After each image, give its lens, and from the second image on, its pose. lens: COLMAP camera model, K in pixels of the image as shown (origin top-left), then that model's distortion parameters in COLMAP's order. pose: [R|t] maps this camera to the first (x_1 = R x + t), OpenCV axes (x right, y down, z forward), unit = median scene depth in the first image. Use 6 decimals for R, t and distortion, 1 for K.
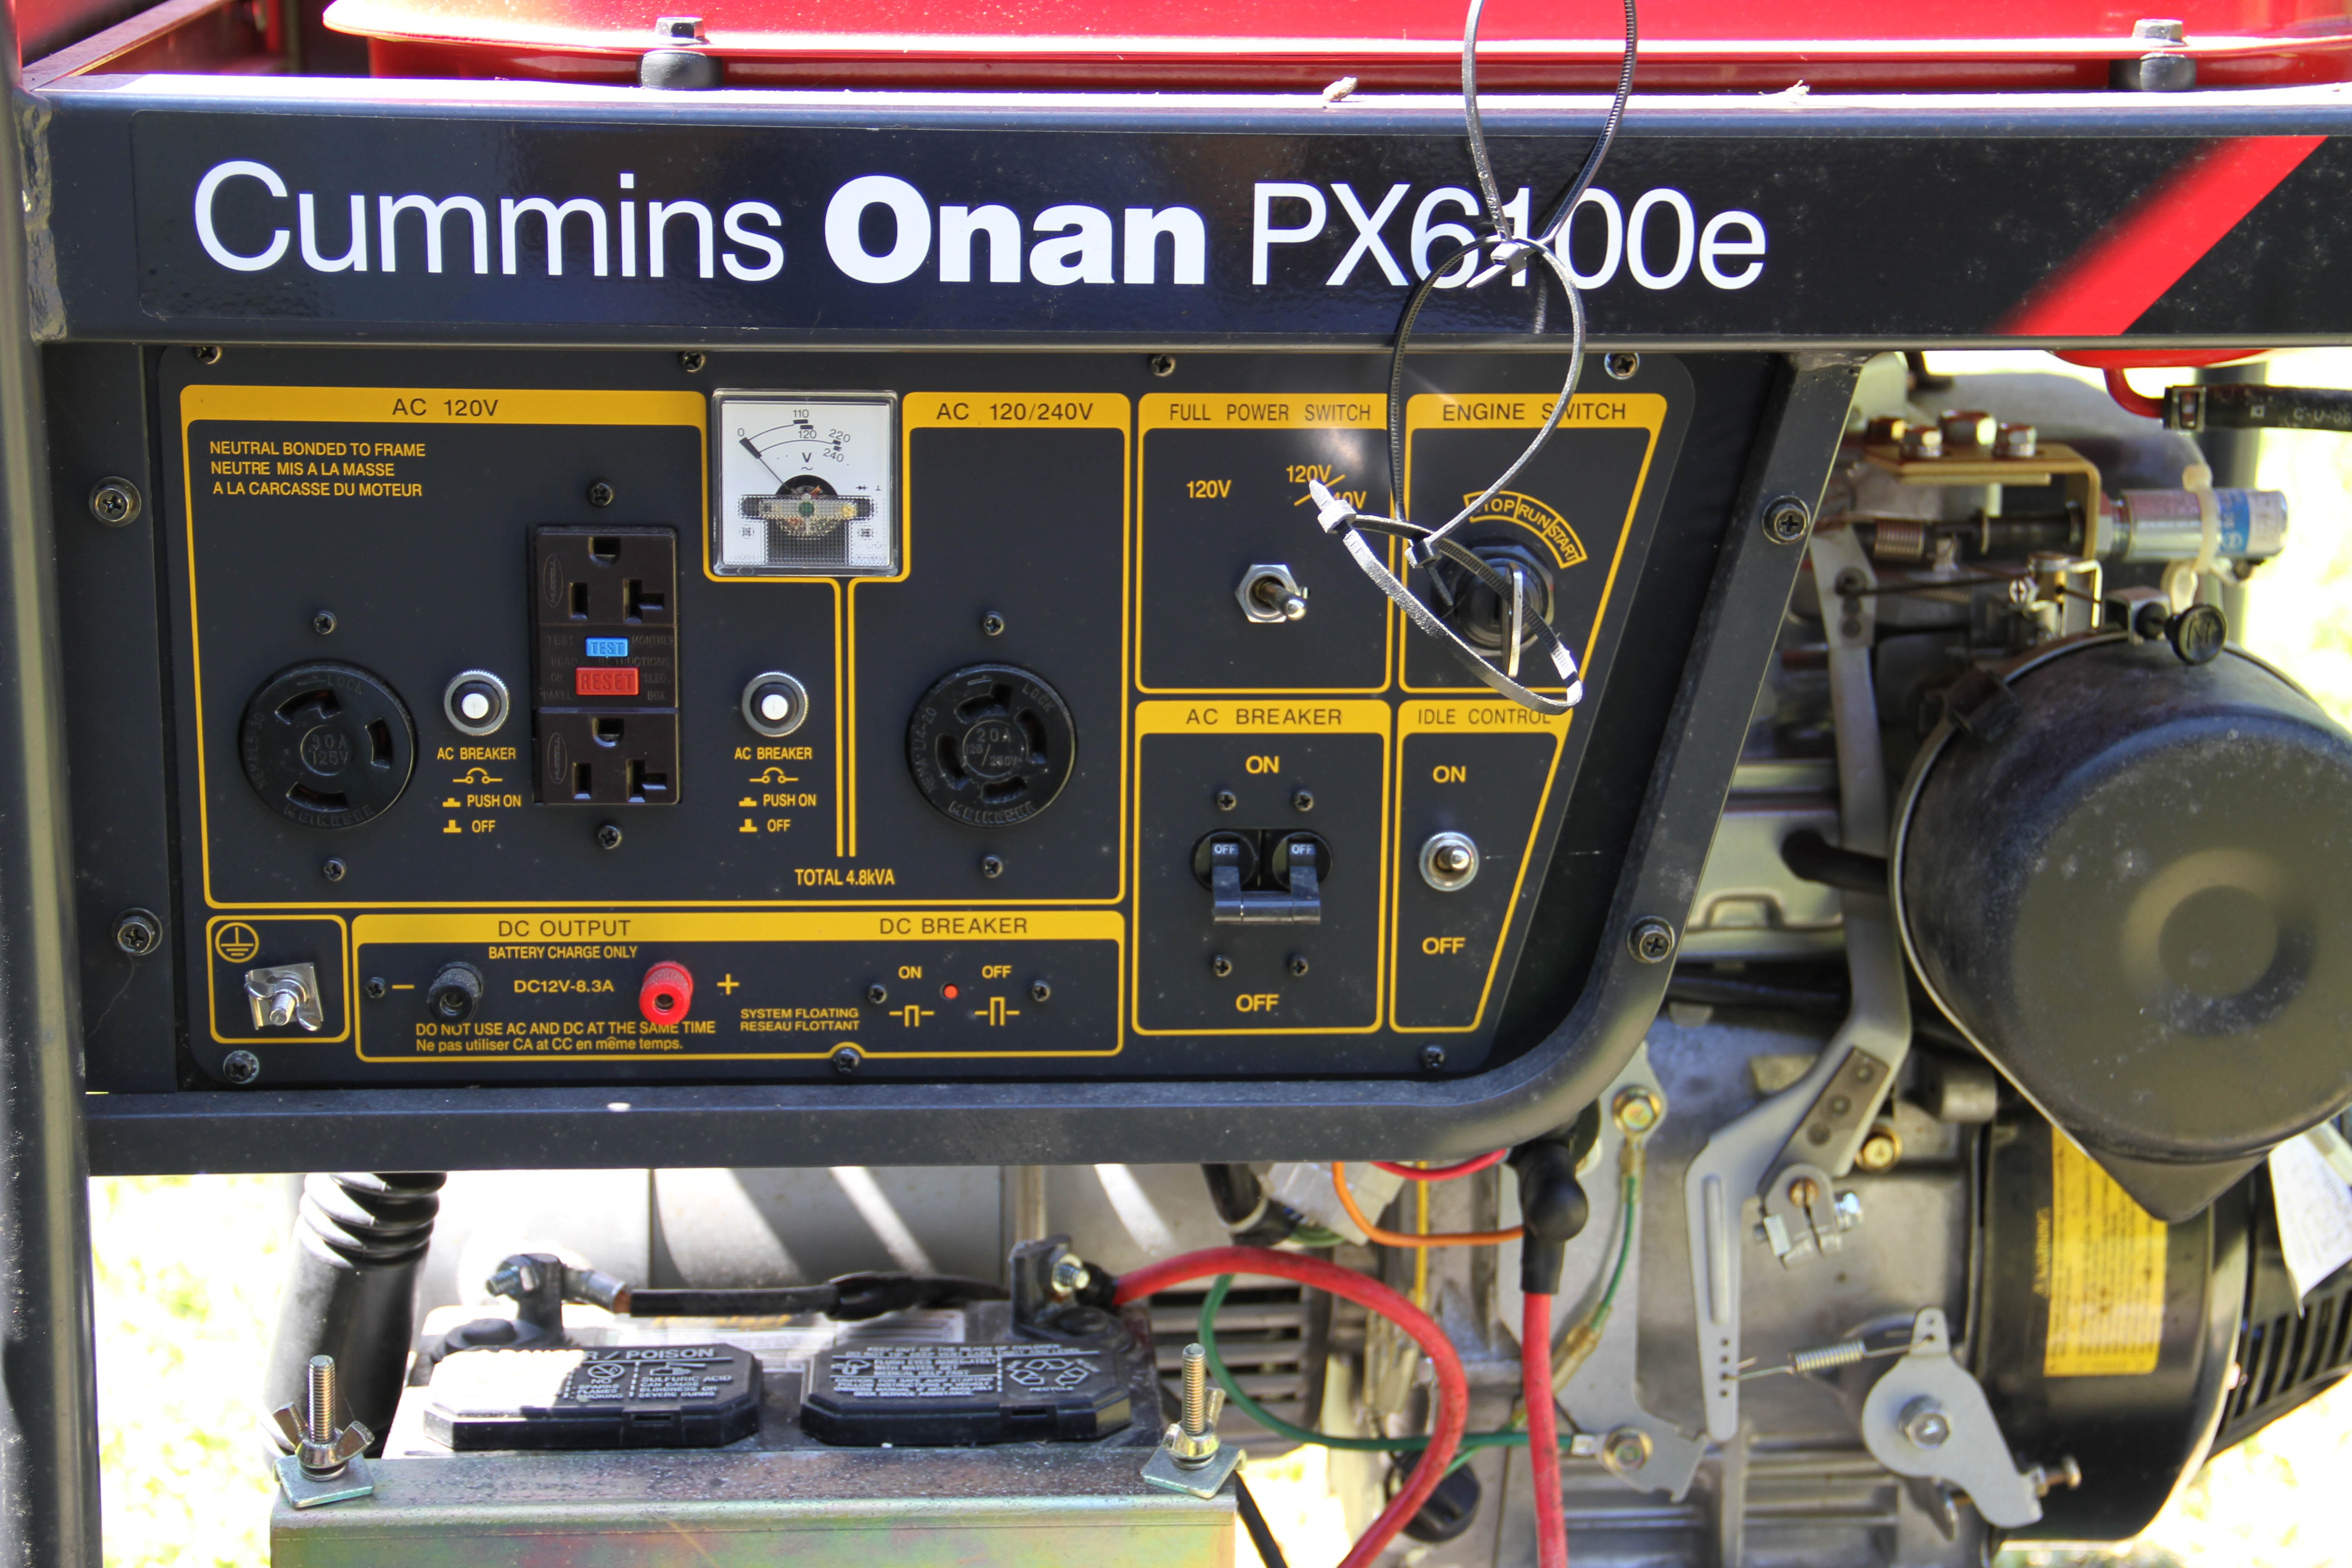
lens RADIAL K [[4494.6, 0, 1195.5], [0, 4494.6, 813.1], [0, 0, 1]] dist [0.216094, 0.592902]
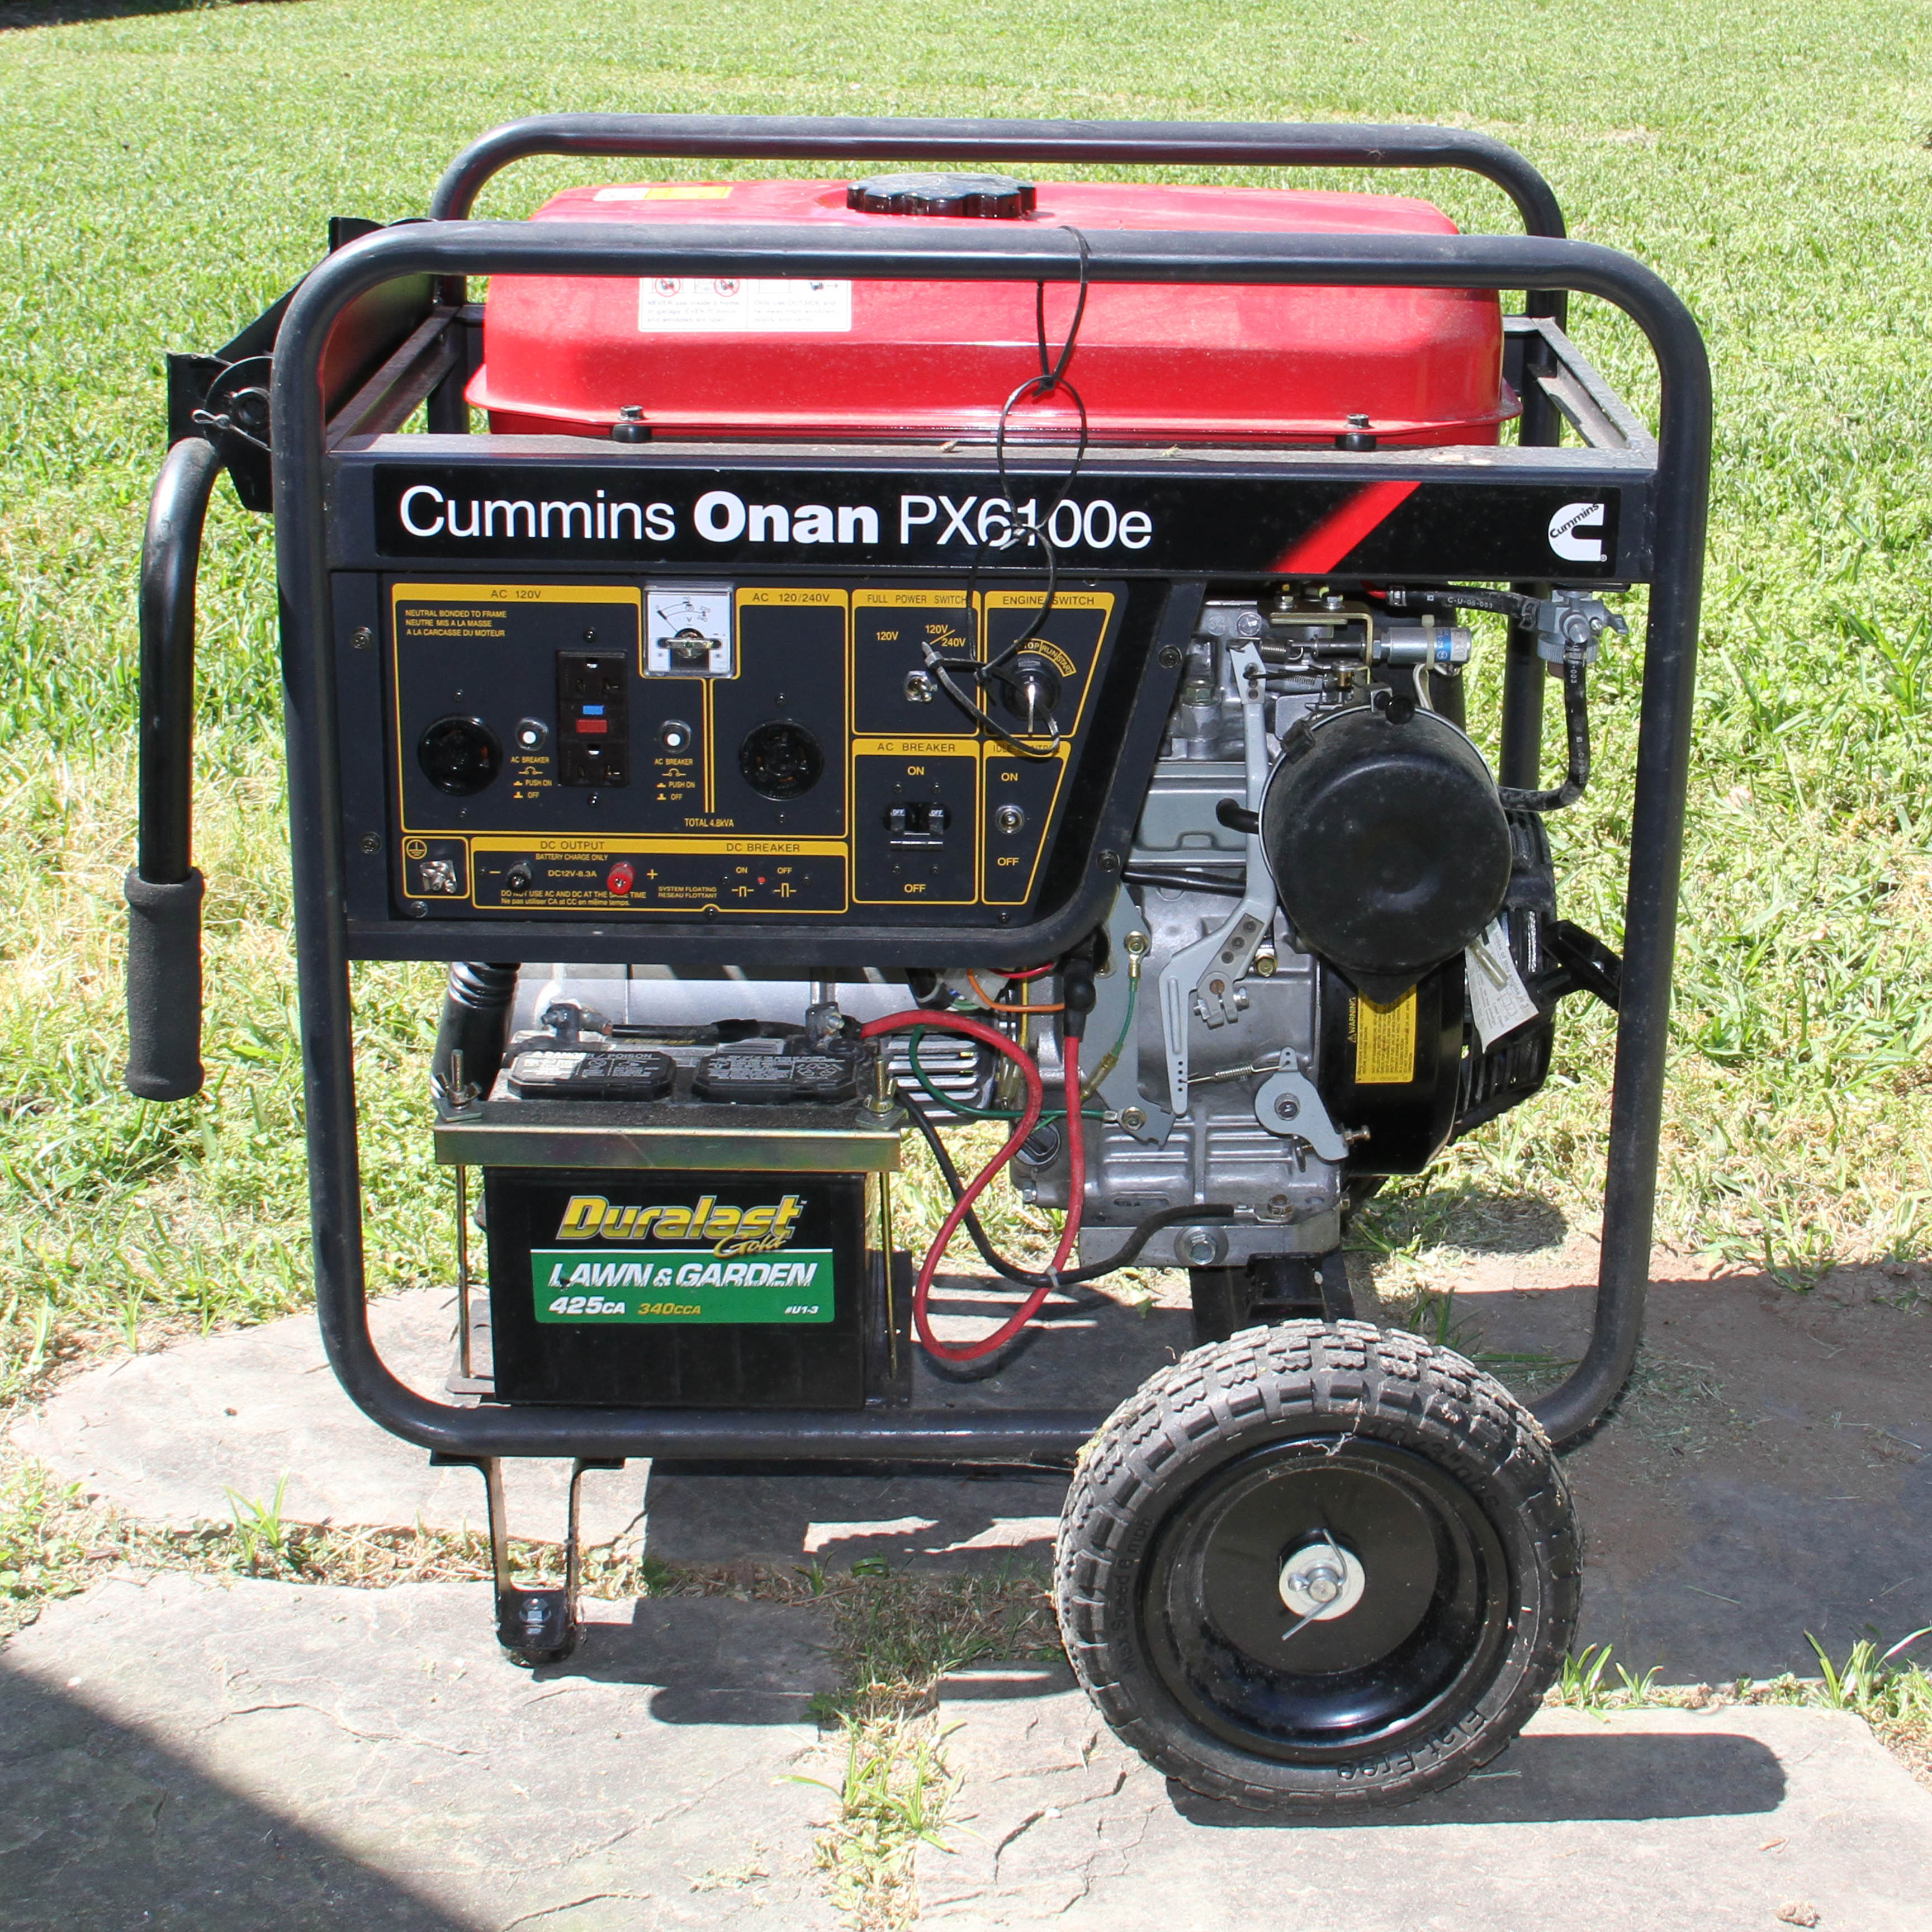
lens RADIAL K [[3117.1, 0, 970.5], [0, 3117.1, 899.0], [0, 0, 1]] dist [-0.105523, 0.100870]
pose [[0.999082, 0.019307, -0.038253, 0.090248], [-0.017046, 0.998137, 0.058585, -0.034271], [0.039313, -0.057879, 0.997549, -0.379086]]
